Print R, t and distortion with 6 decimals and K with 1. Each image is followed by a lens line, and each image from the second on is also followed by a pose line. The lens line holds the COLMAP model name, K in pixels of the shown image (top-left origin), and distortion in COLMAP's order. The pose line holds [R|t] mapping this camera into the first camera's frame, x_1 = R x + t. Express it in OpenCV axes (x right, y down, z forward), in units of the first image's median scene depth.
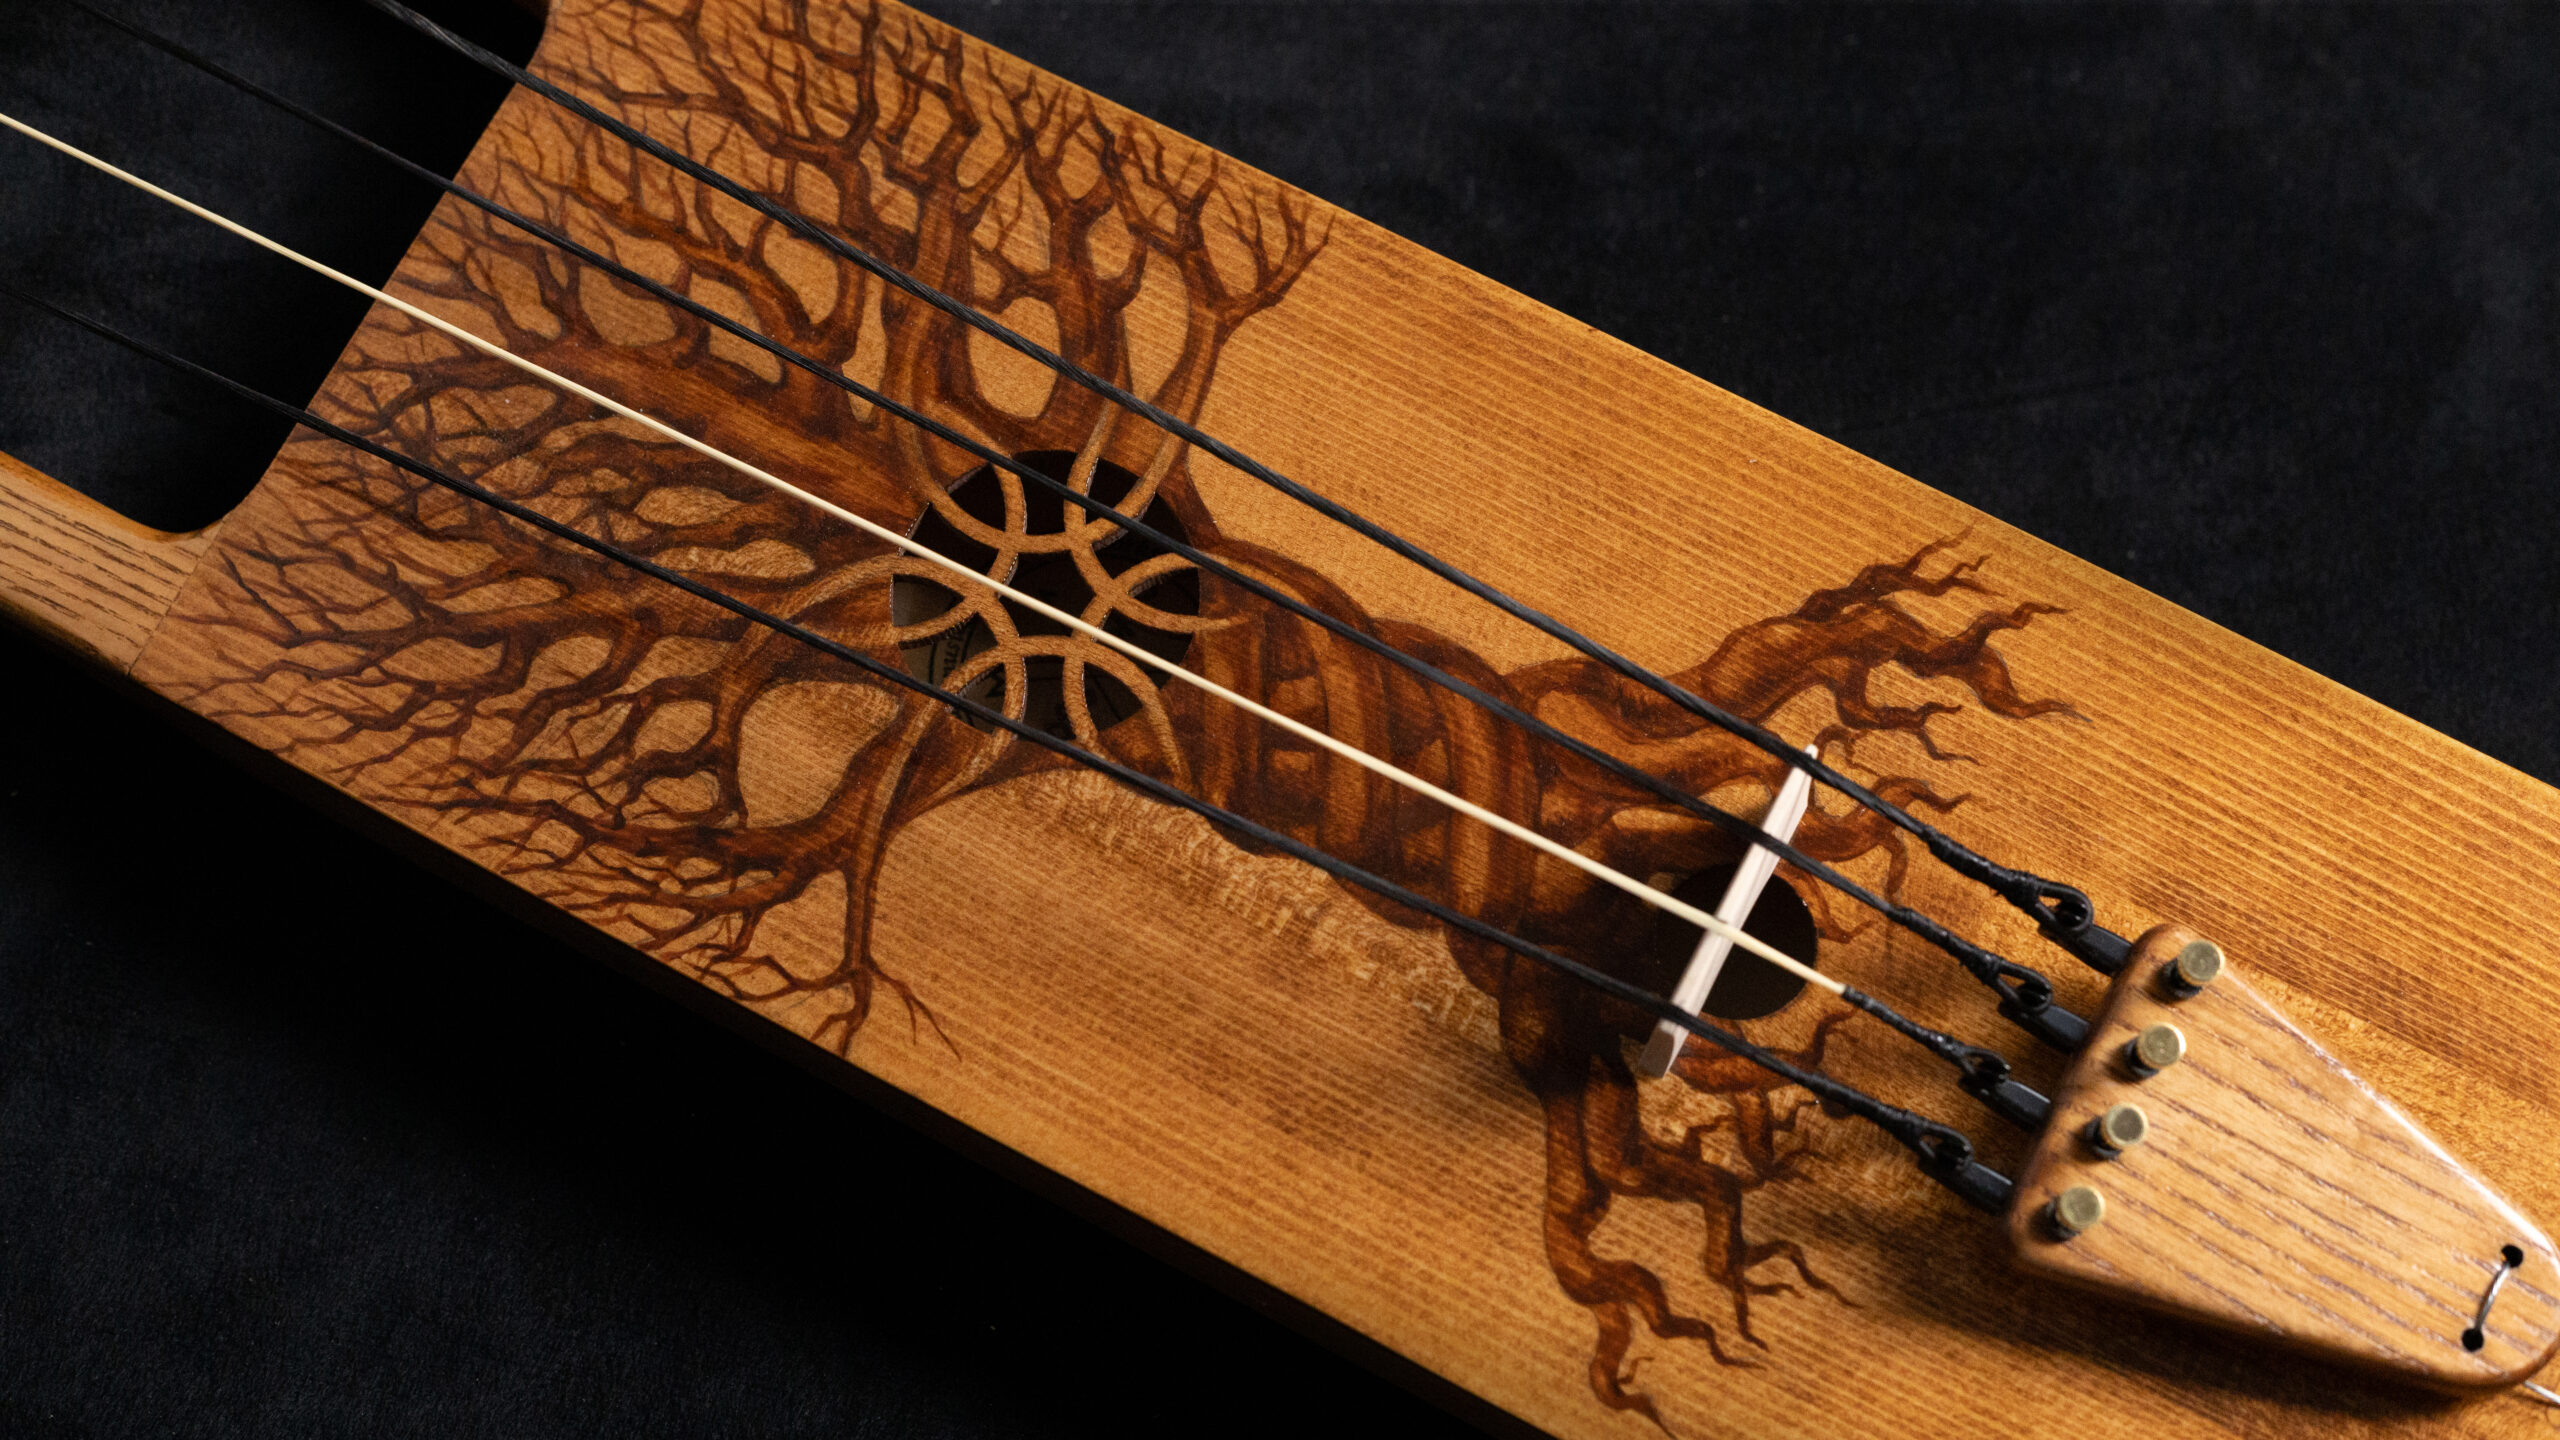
lens RADIAL K [[4035.5, 0, 1317.9], [0, 4035.5, 734.4], [0, 0, 1]] dist [-0.007591, 0.000000]
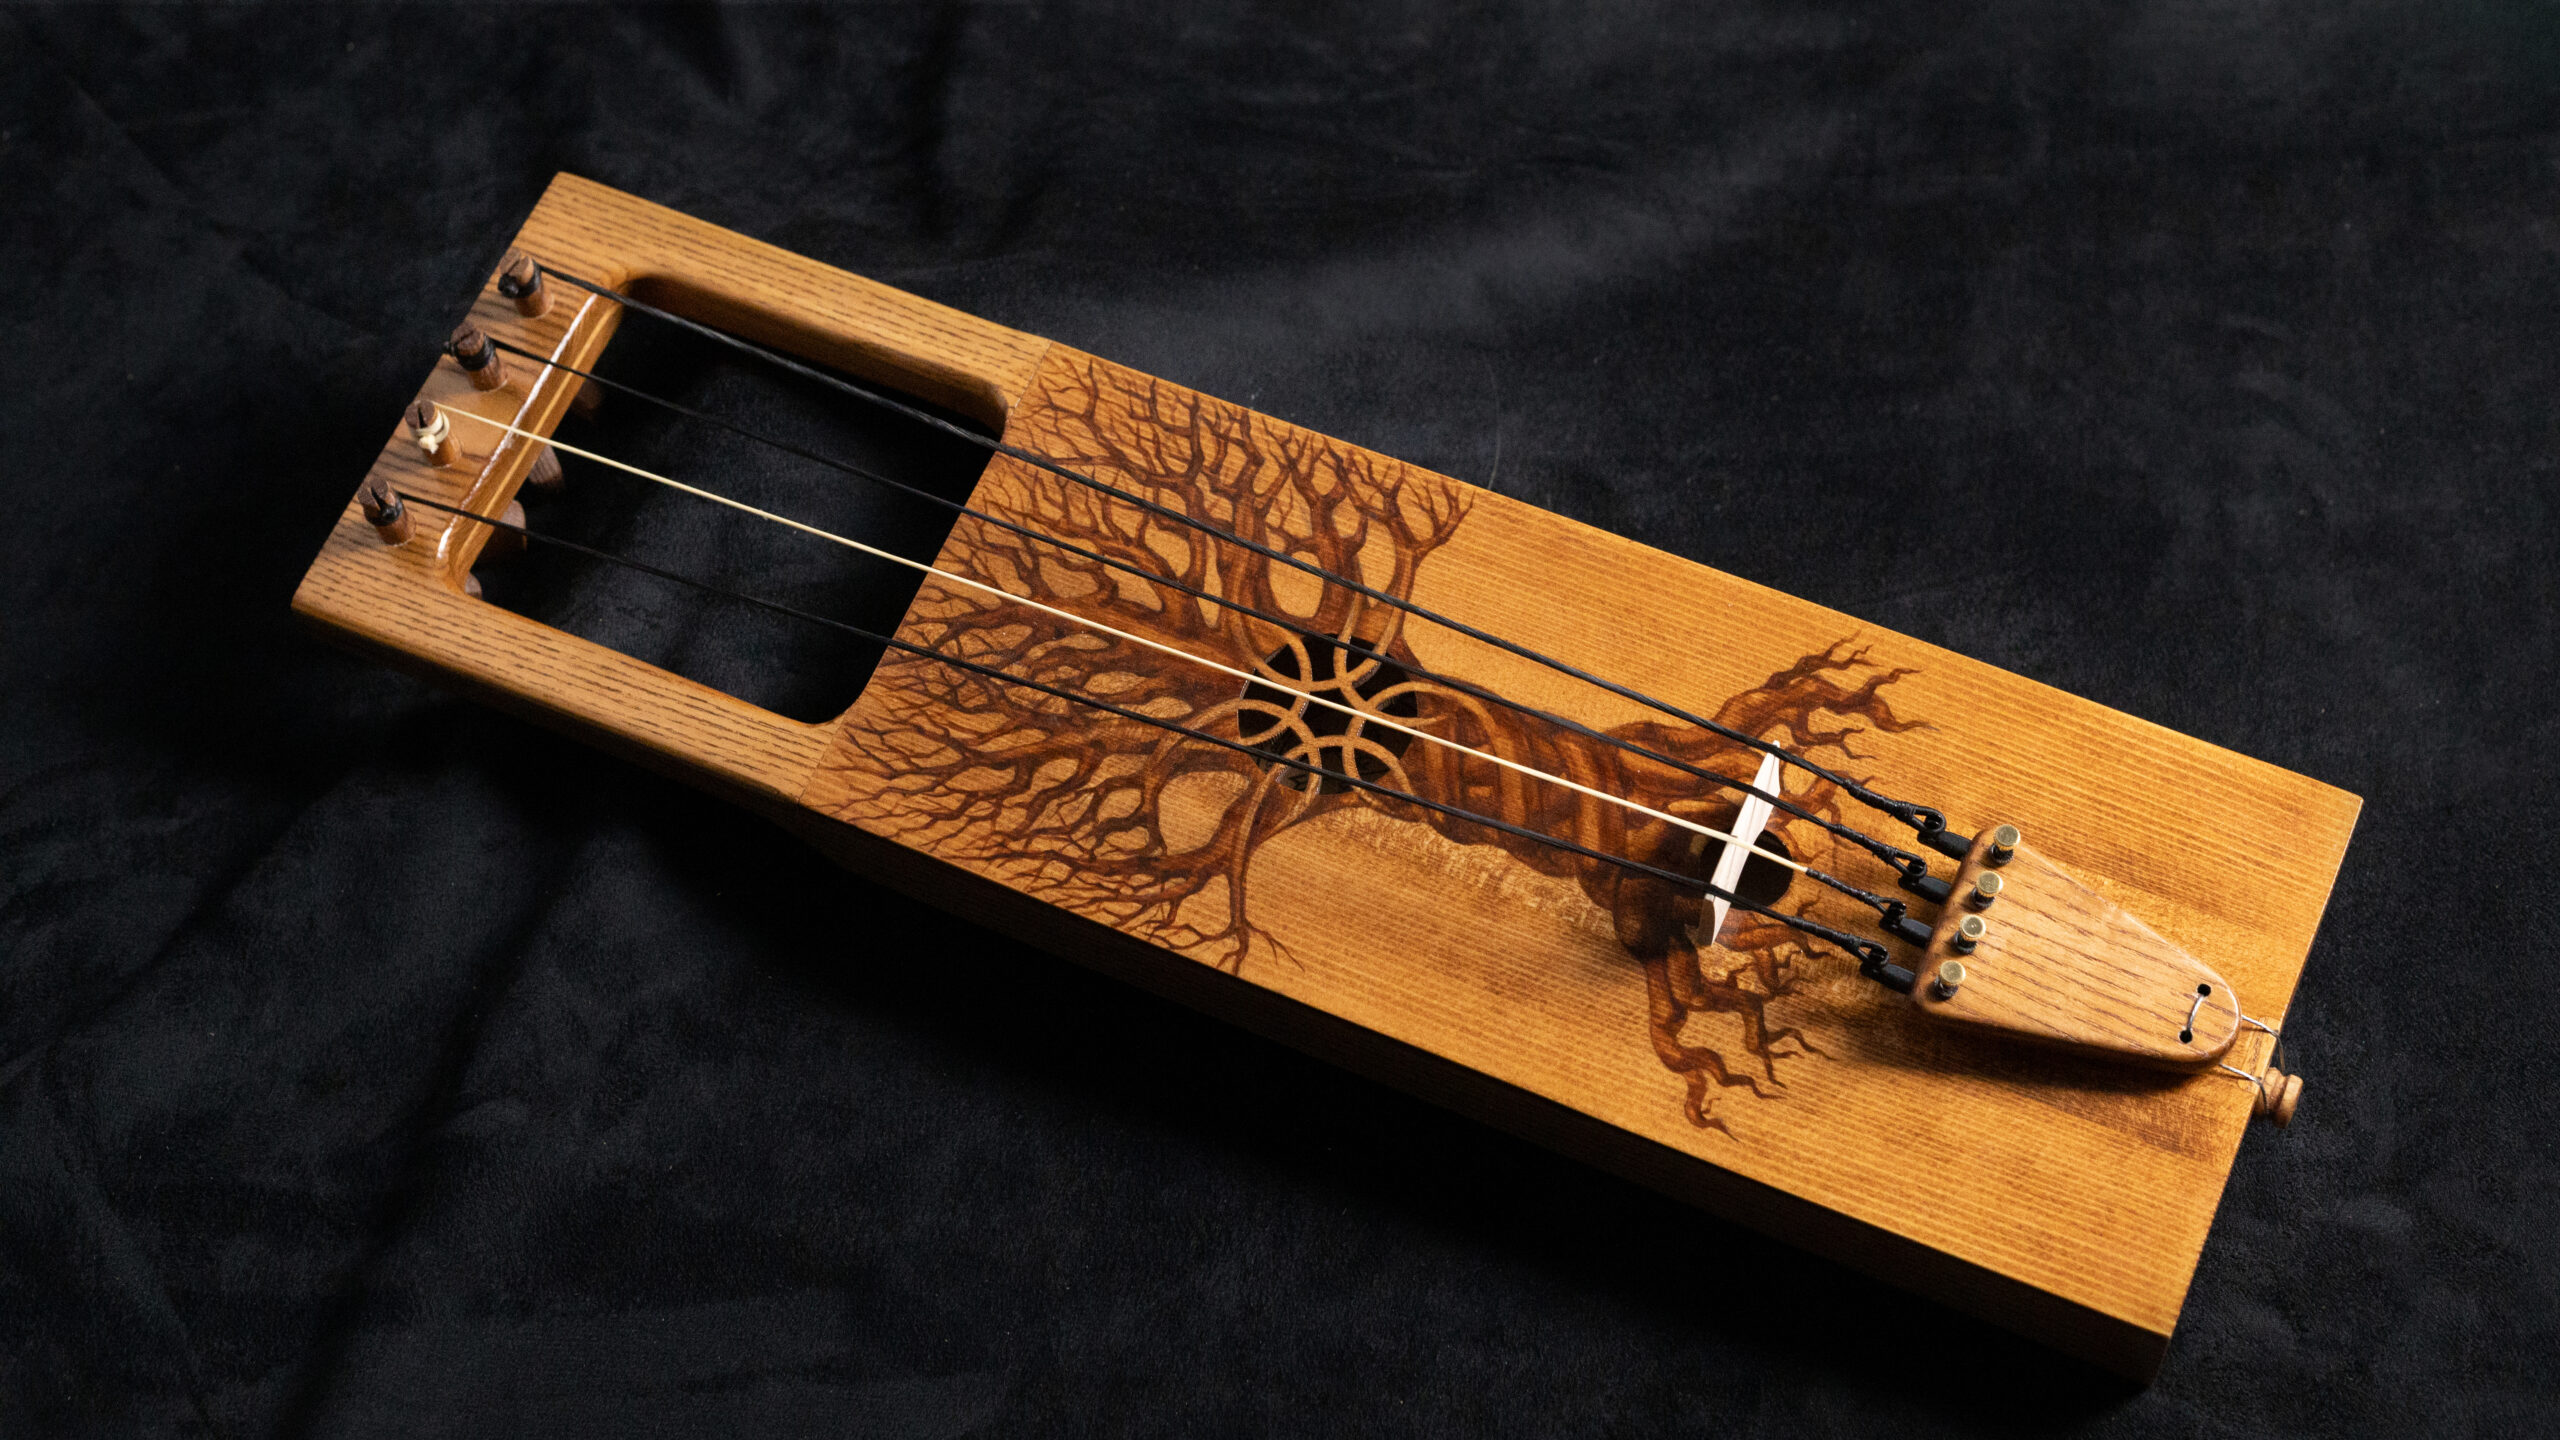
lens RADIAL K [[4035.5, 0, 1321.0], [0, 4035.5, 591.5], [0, 0, 1]] dist [-0.007591, 0.000000]
pose [[0.996701, -0.081038, -0.004476, -0.059378], [0.078551, 0.977051, -0.197991, 0.258797], [0.020418, 0.196986, 0.980194, -0.706610]]
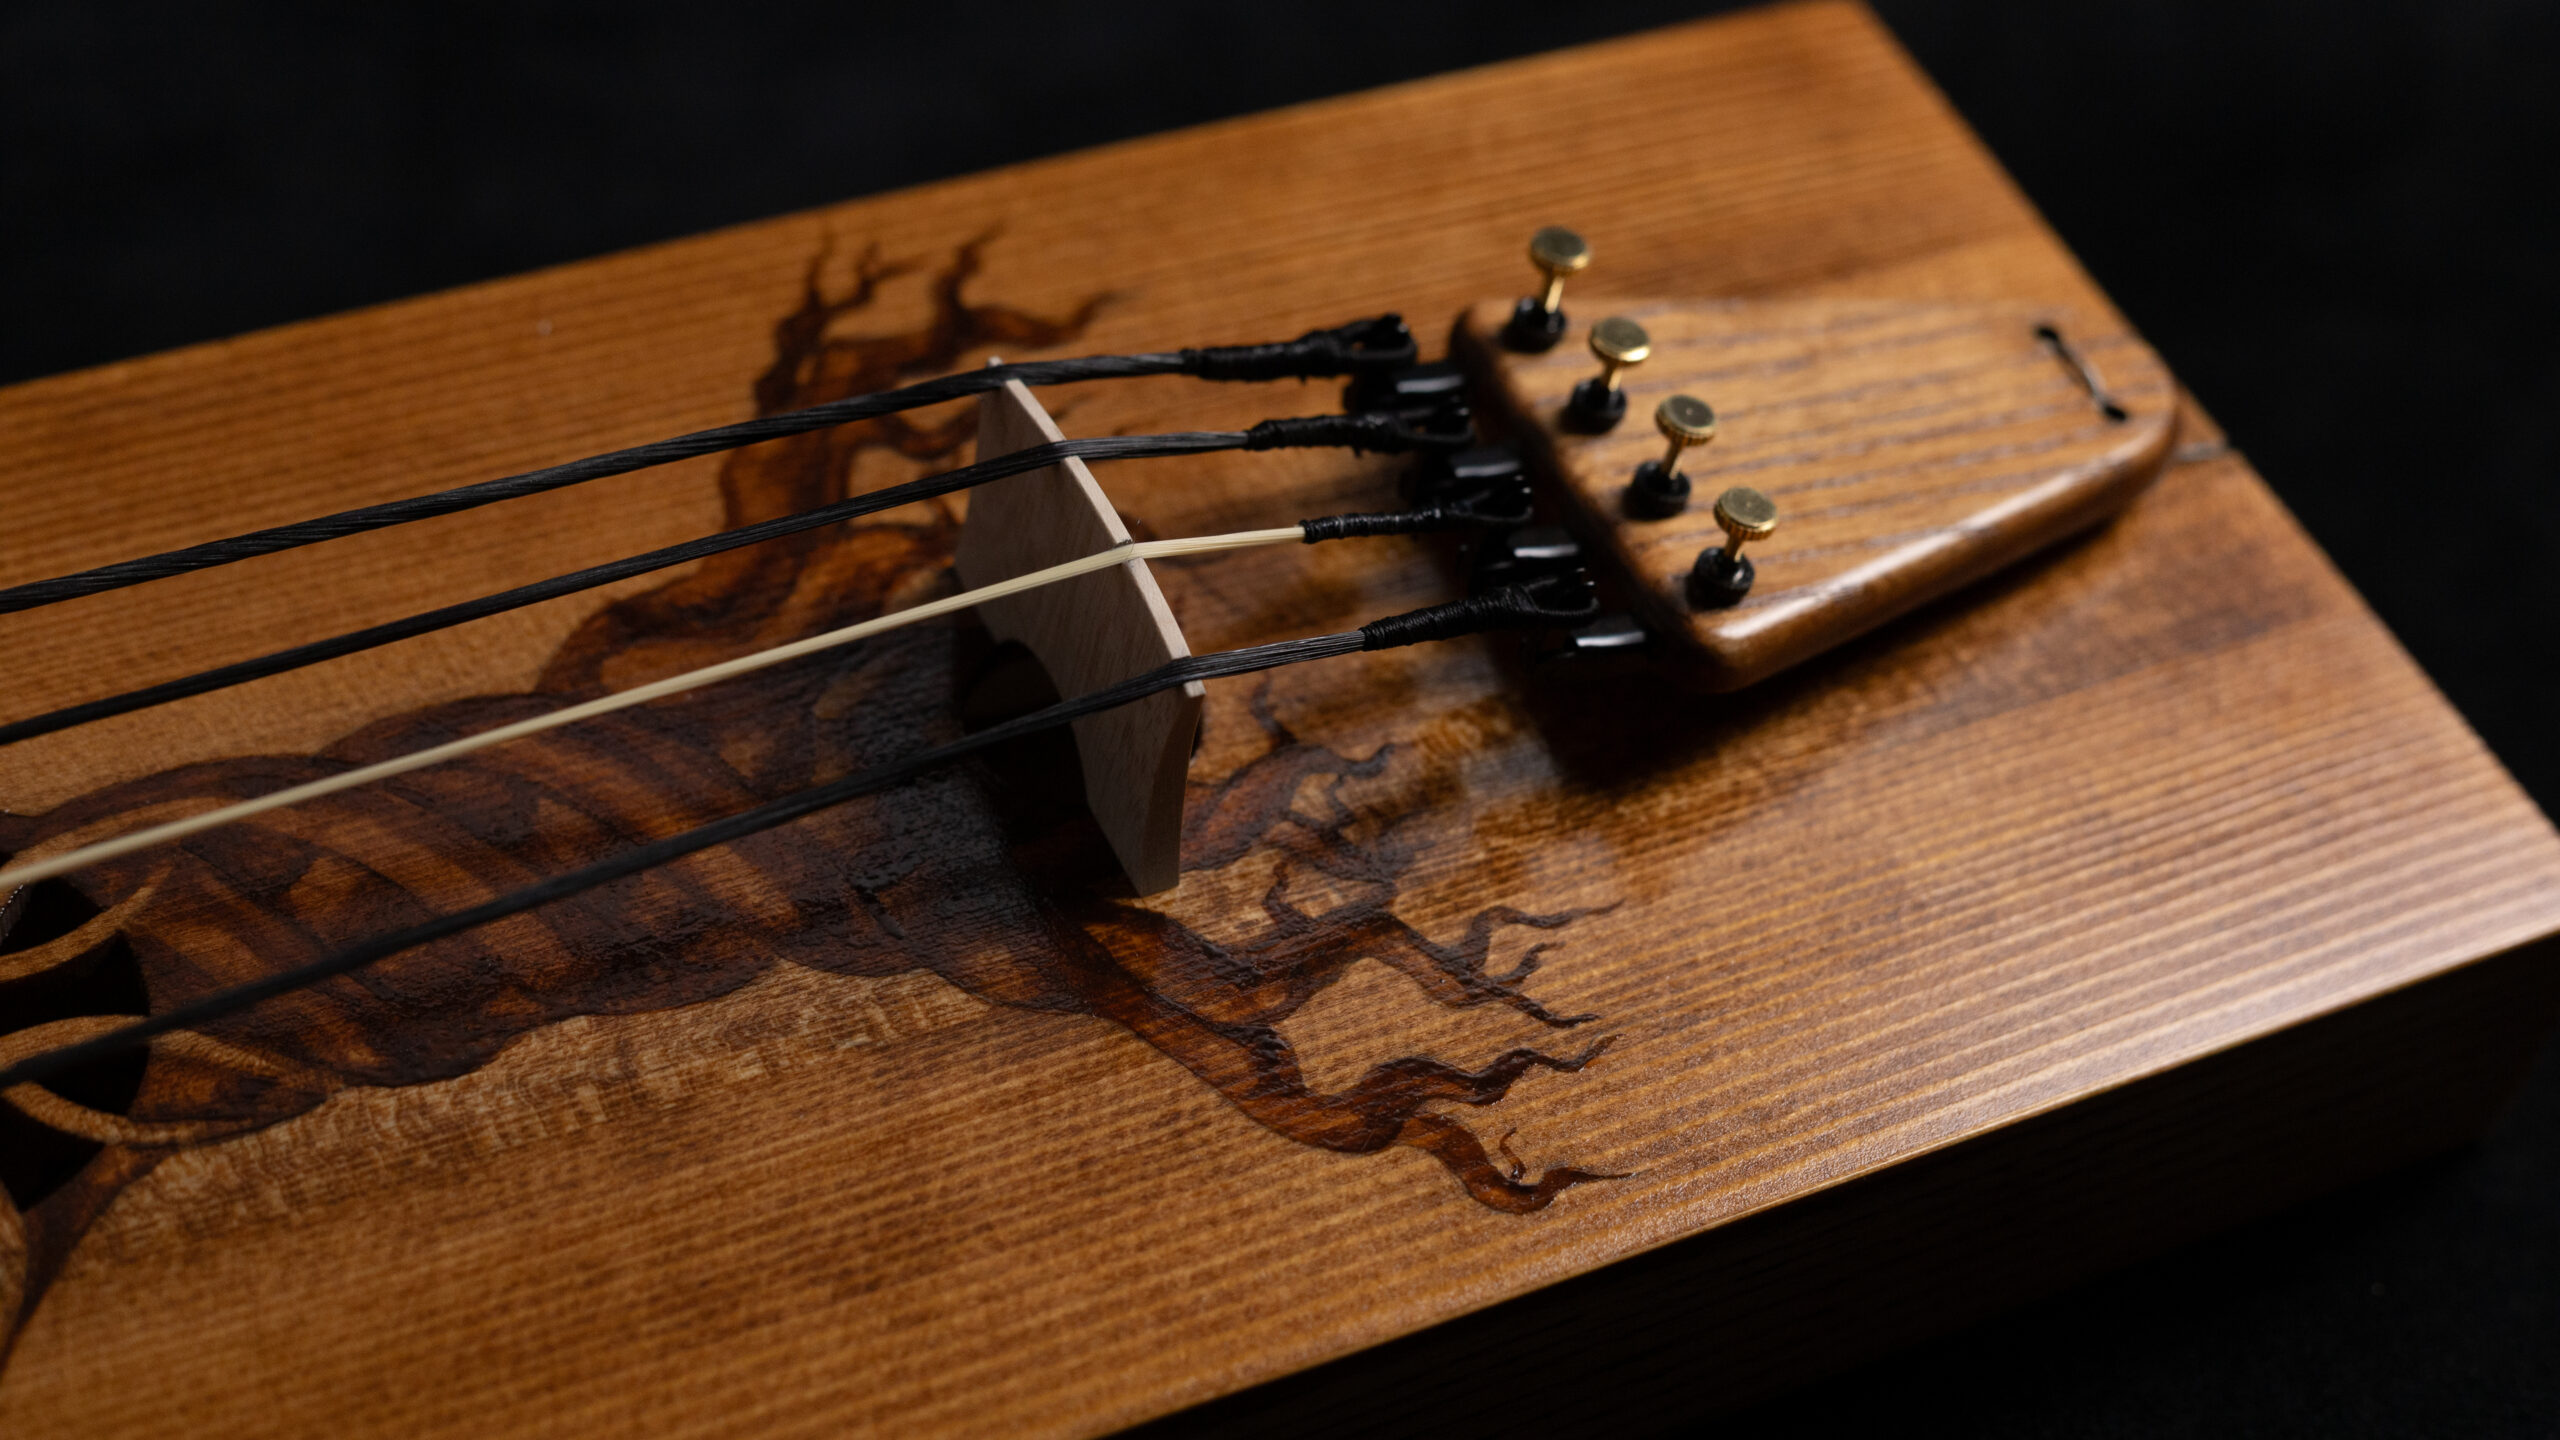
lens RADIAL K [[4116.6, 0, 1316.9], [0, 4116.6, 774.9], [0, 0, 1]] dist [-0.019654, 0.000000]
pose [[0.572566, -0.535023, 0.621223, -0.299798], [0.726115, 0.682760, -0.081221, 0.139892], [-0.380691, 0.497584, 0.779413, 0.448314]]
